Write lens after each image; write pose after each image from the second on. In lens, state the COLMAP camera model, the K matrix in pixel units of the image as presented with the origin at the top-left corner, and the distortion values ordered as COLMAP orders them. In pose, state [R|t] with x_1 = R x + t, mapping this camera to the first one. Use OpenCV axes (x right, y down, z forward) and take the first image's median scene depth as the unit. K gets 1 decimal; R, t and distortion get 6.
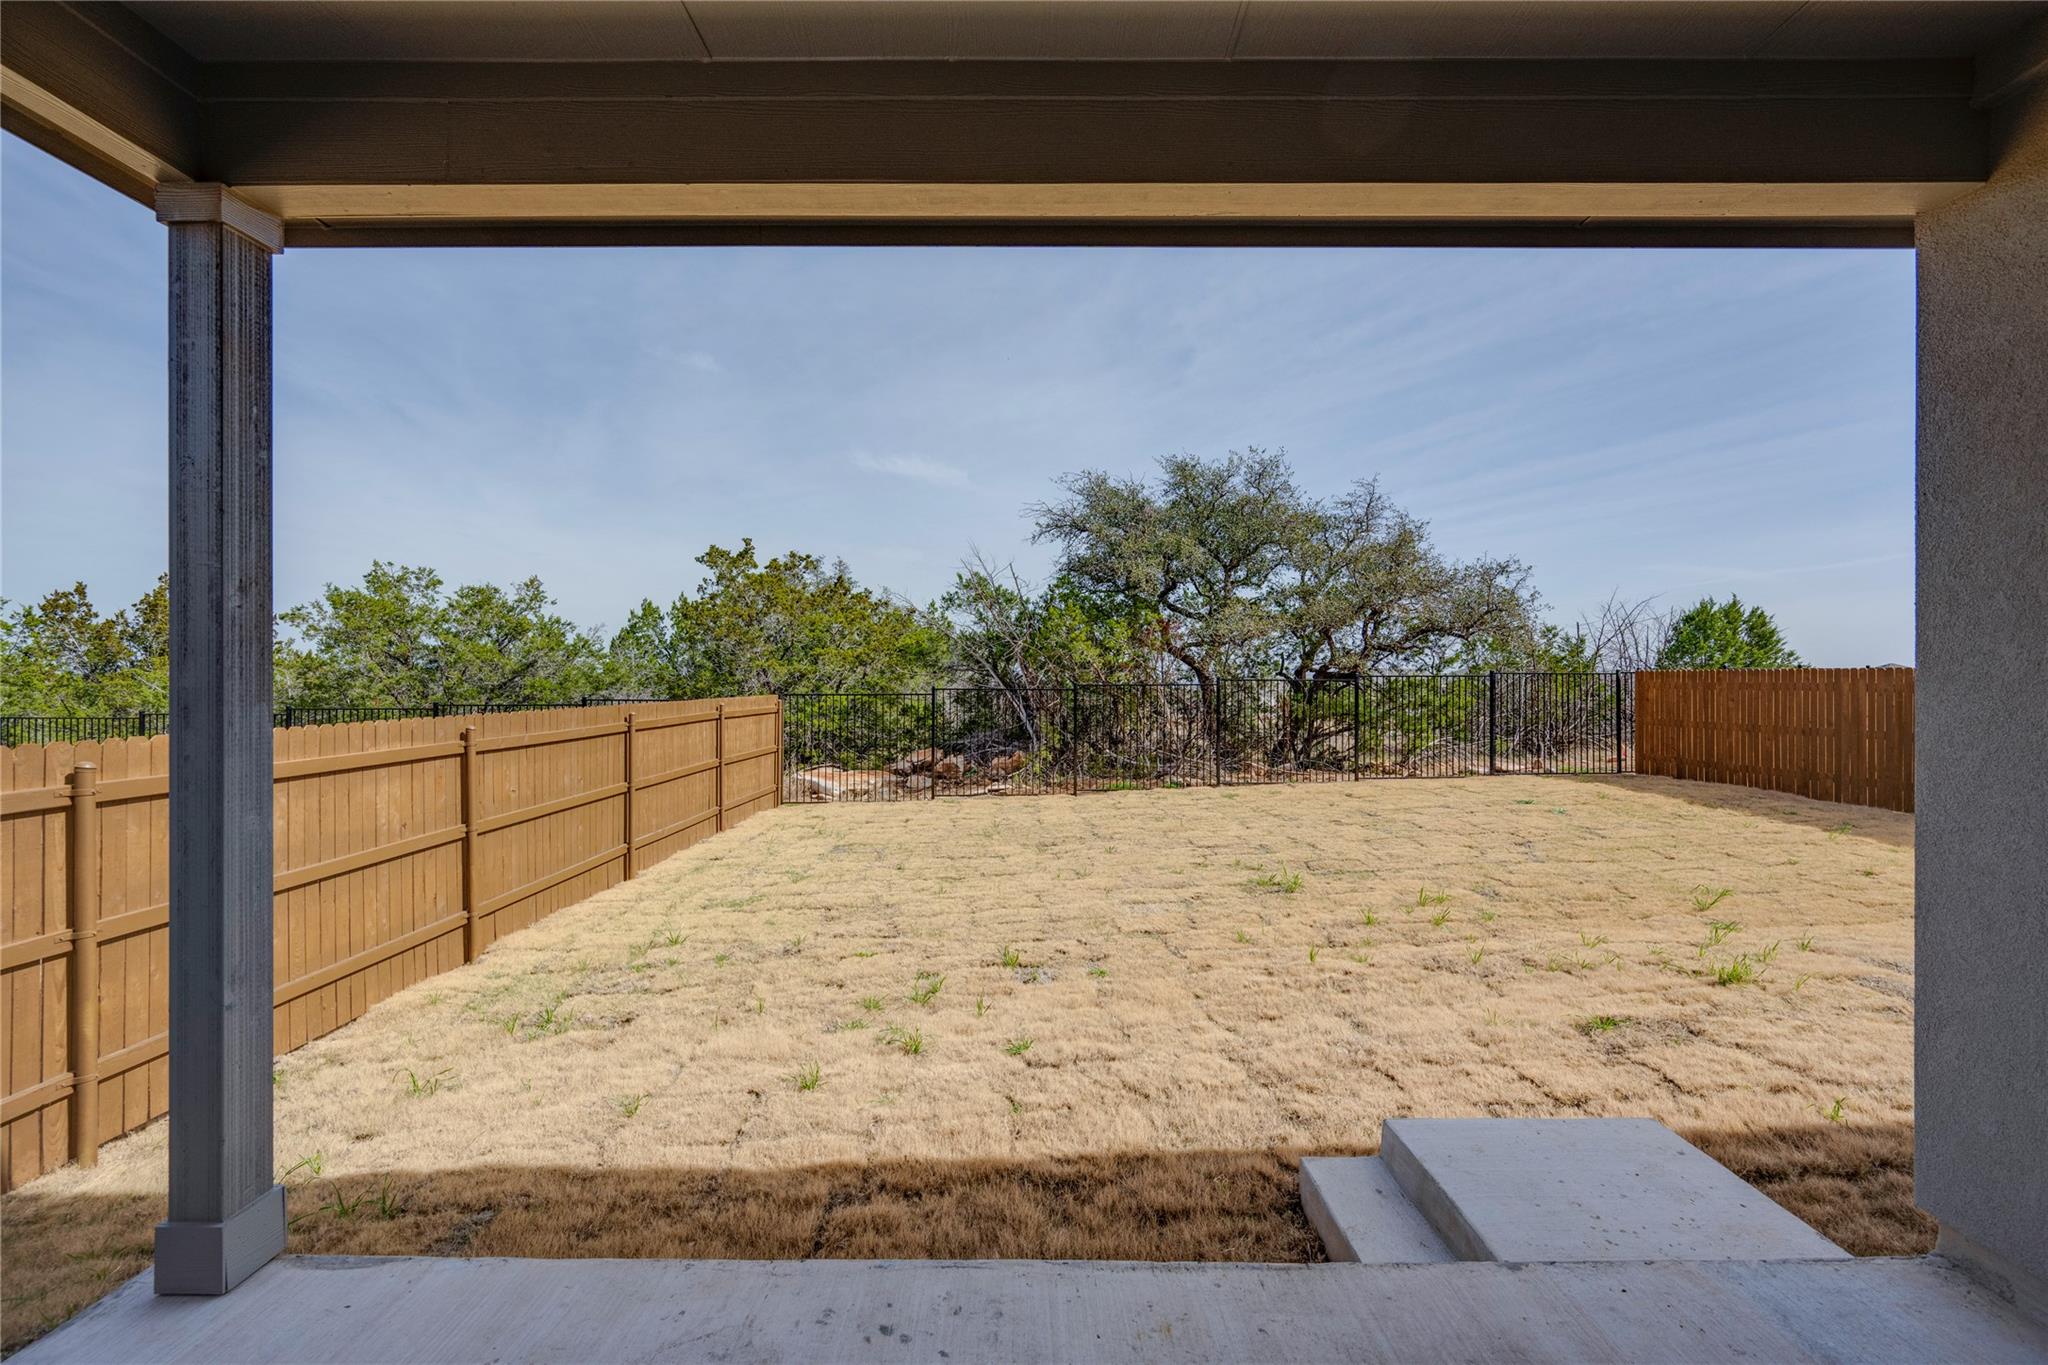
lens RADIAL K [[801.1, 0, 1033.4], [0, 801.1, 685.7], [0, 0, 1]] dist [-0.001957, -0.000152]
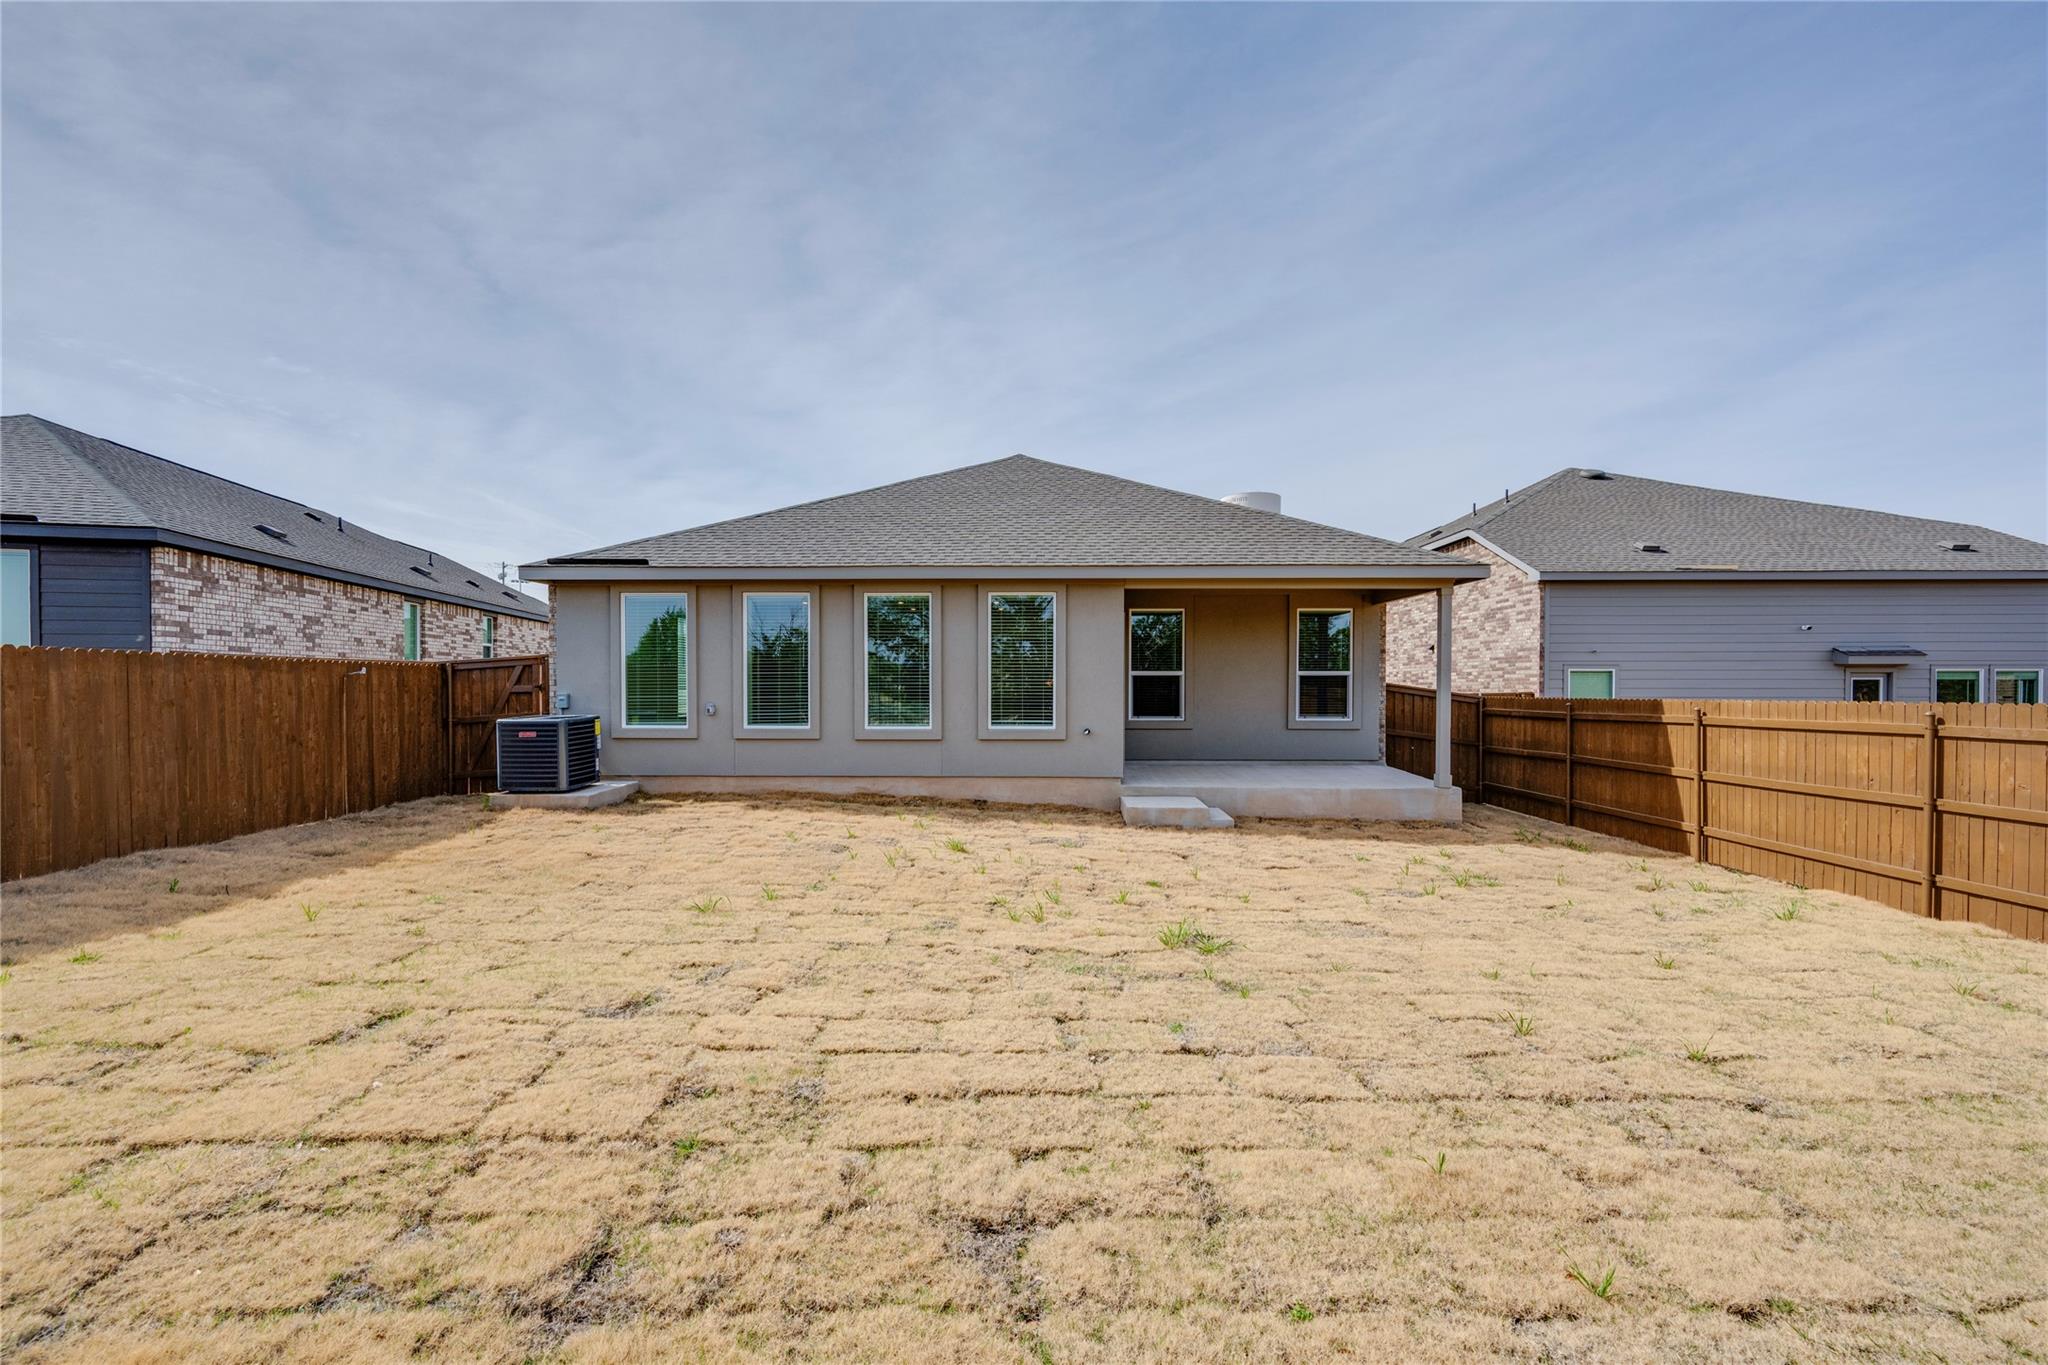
lens RADIAL K [[836.6, 0, 1031.0], [0, 836.6, 687.1], [0, 0, 1]] dist [-0.001815, -0.000092]
pose [[-0.999833, -0.004054, 0.017798, 0.288887], [-0.003979, 0.999983, 0.004259, 0.007432], [-0.017815, 0.004188, -0.999833, 1.144791]]
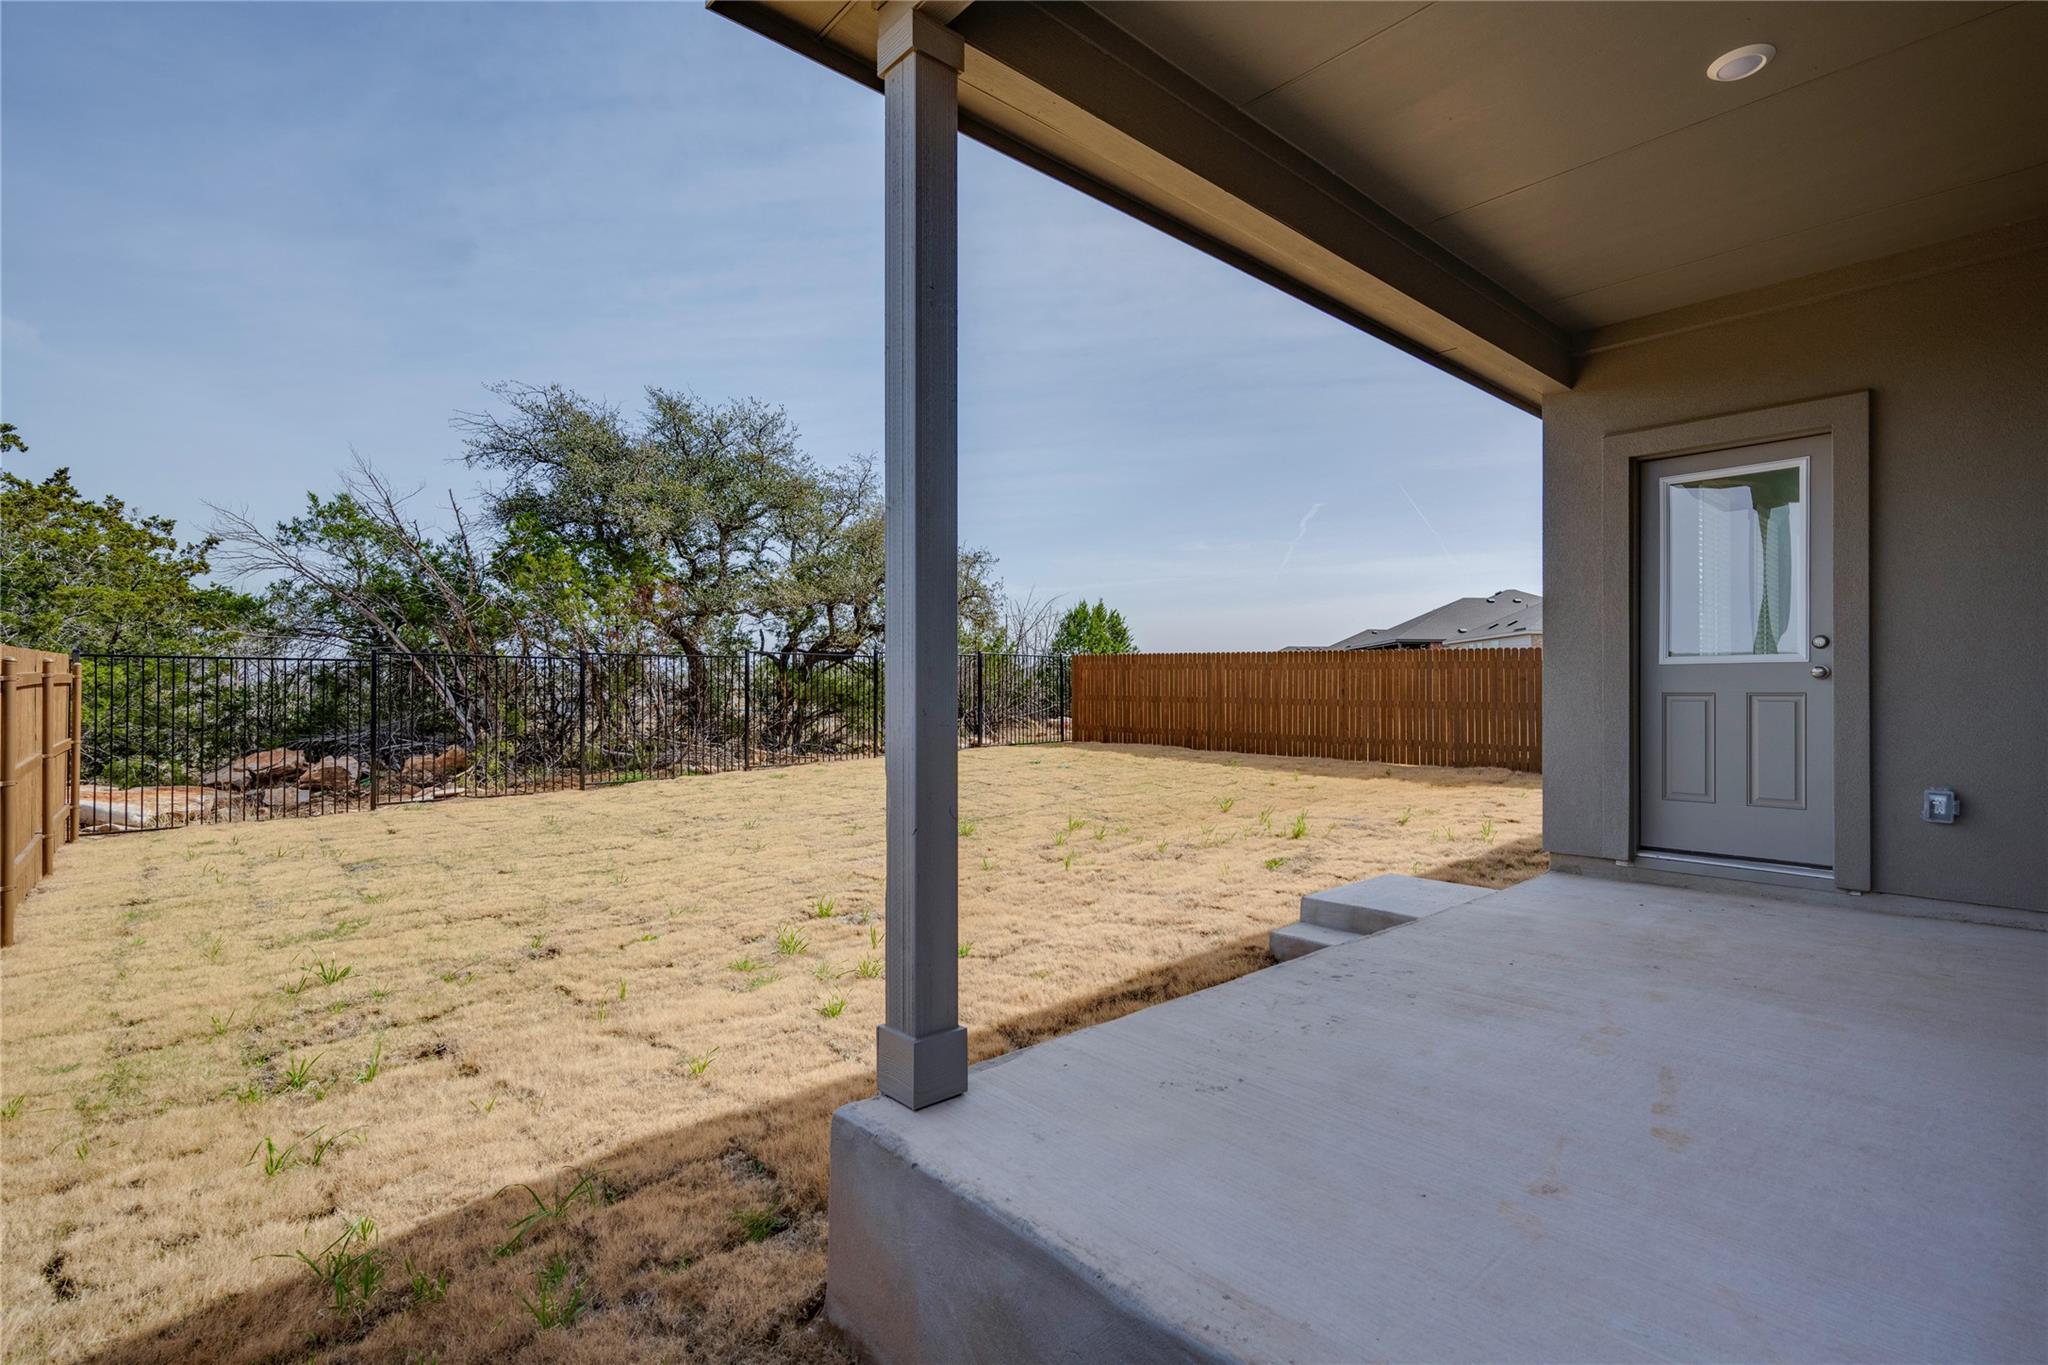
lens RADIAL K [[942.0, 0, 1024.0], [0, 942.0, 682.5], [0, 0, 1]] dist [0.002593, 0.000217]
pose [[0.750628, 0.005500, 0.660702, -0.290874], [-0.003794, 0.999985, -0.004014, 0.037293], [-0.660714, 0.000506, 0.750638, 0.002794]]
